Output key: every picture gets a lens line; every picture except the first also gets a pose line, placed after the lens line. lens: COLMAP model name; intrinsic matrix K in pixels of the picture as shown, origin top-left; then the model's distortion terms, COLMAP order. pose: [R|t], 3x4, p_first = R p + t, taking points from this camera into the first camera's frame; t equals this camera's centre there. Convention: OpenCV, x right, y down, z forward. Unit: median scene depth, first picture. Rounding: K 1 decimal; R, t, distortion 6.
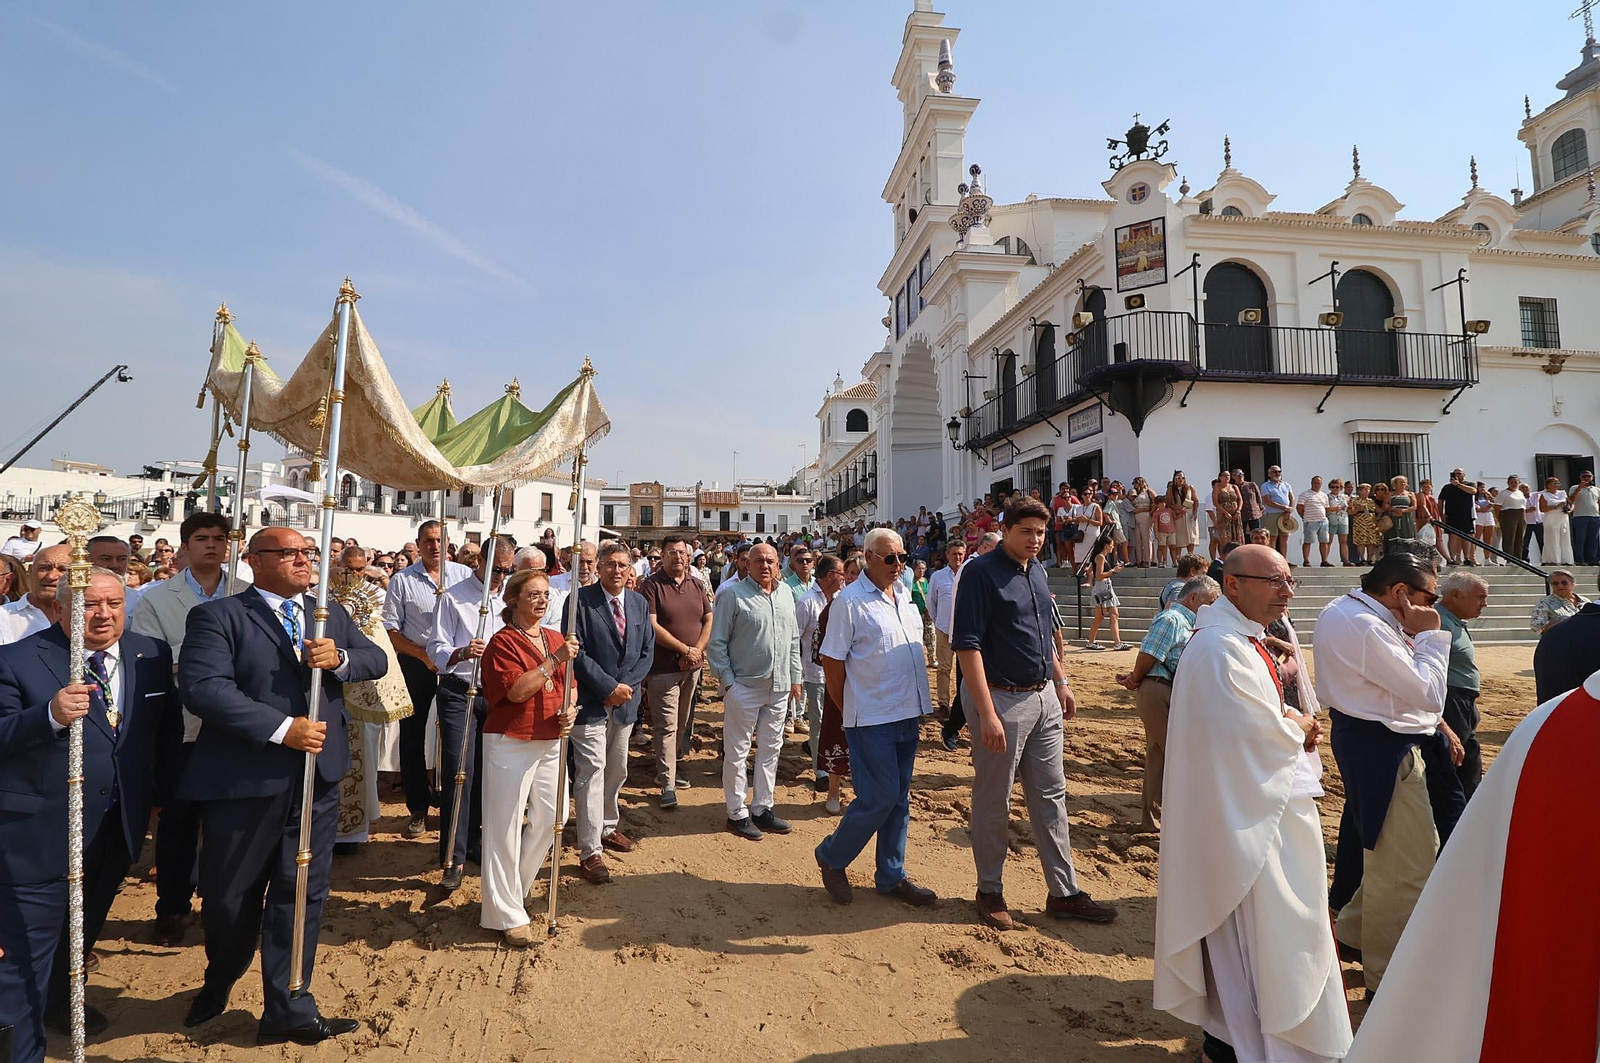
lens RADIAL K [[731.8, 0, 805.0], [0, 731.8, 526.8], [0, 0, 1]] dist [-0.005801, -0.008606]
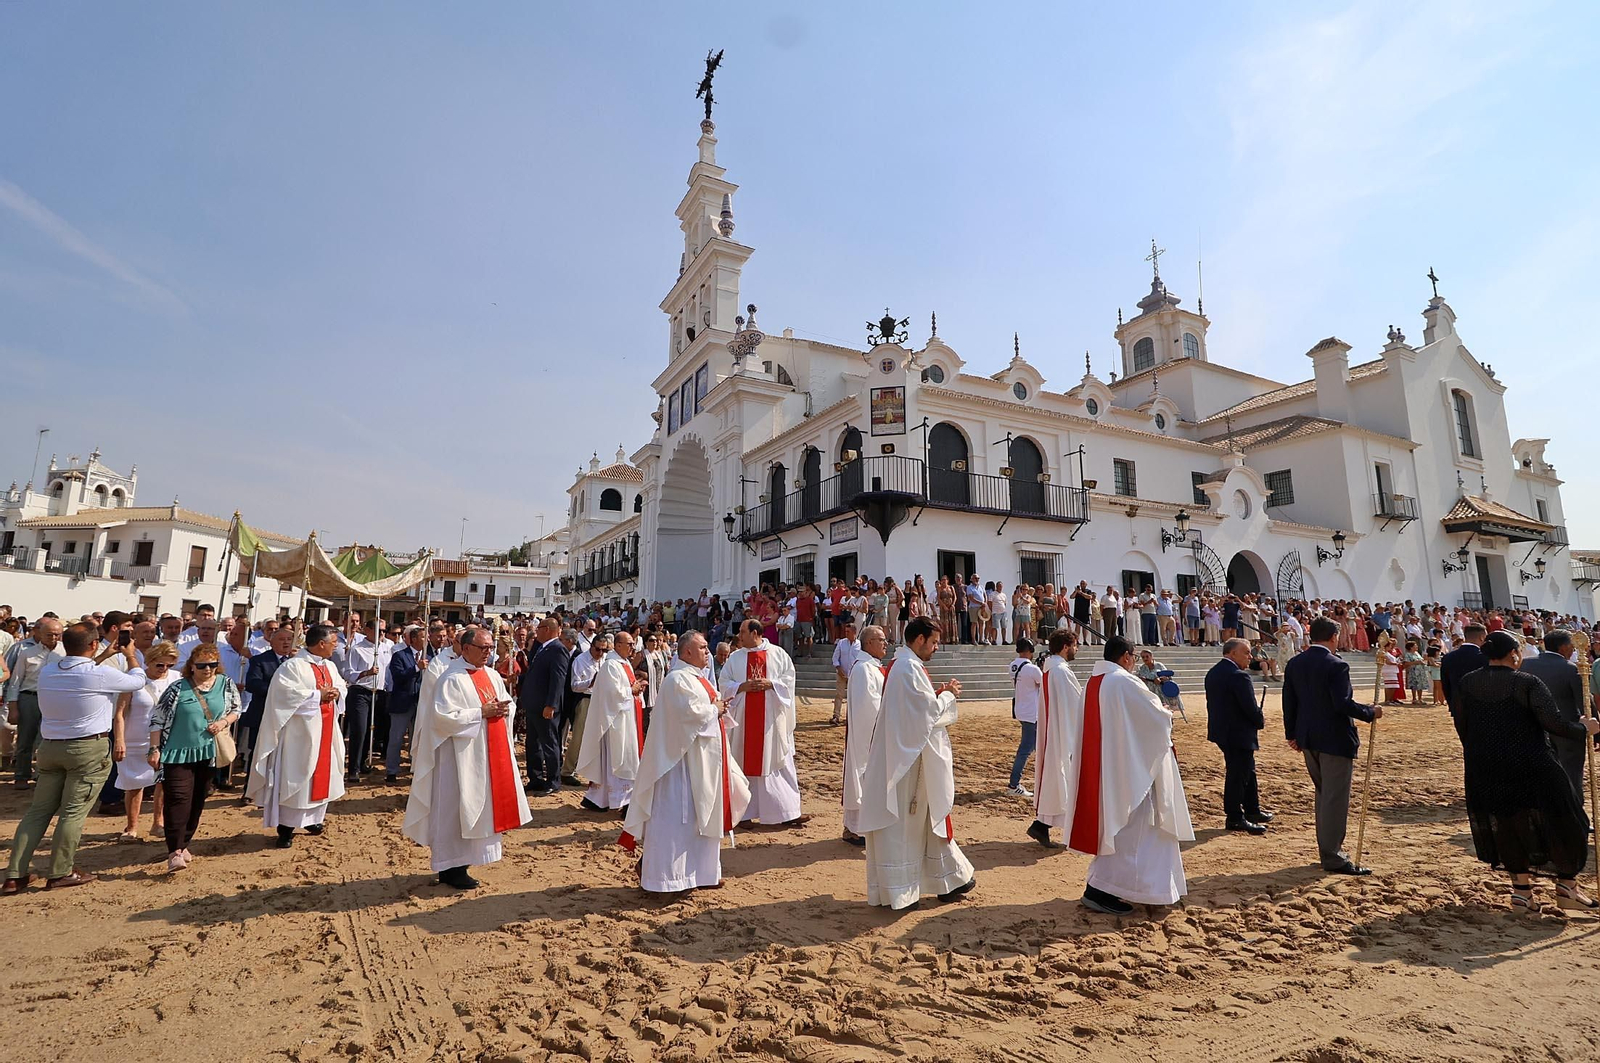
lens RADIAL K [[731.8, 0, 794.4], [0, 731.8, 533.3], [0, 0, 1]] dist [-0.005801, -0.008606]
pose [[0.933627, 0.061473, 0.352933, -0.092367], [-0.028121, 0.994703, -0.098866, -0.005004], [-0.357141, 0.082379, 0.930411, -0.099758]]
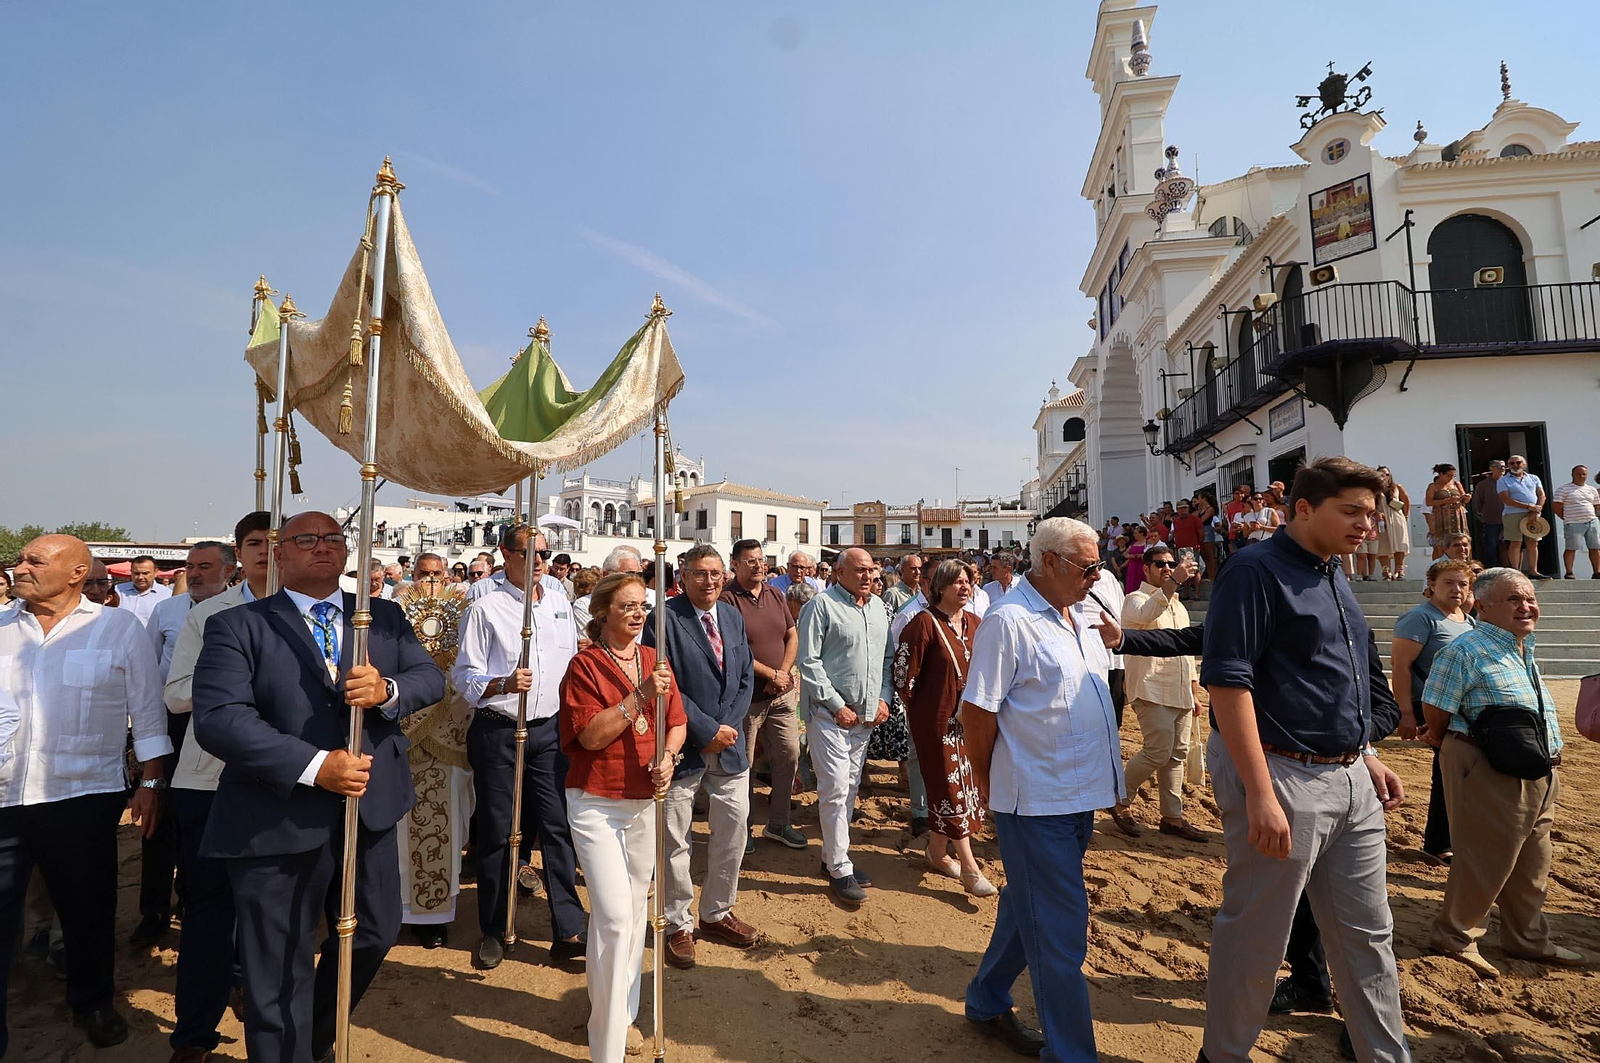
lens RADIAL K [[731.8, 0, 822.4], [0, 731.8, 524.0], [0, 0, 1]] dist [-0.005801, -0.008606]
pose [[0.955038, -0.024532, -0.295468, 0.065472], [0.016183, 0.999399, -0.030669, 0.002158], [0.296043, 0.024508, 0.954860, 0.001823]]
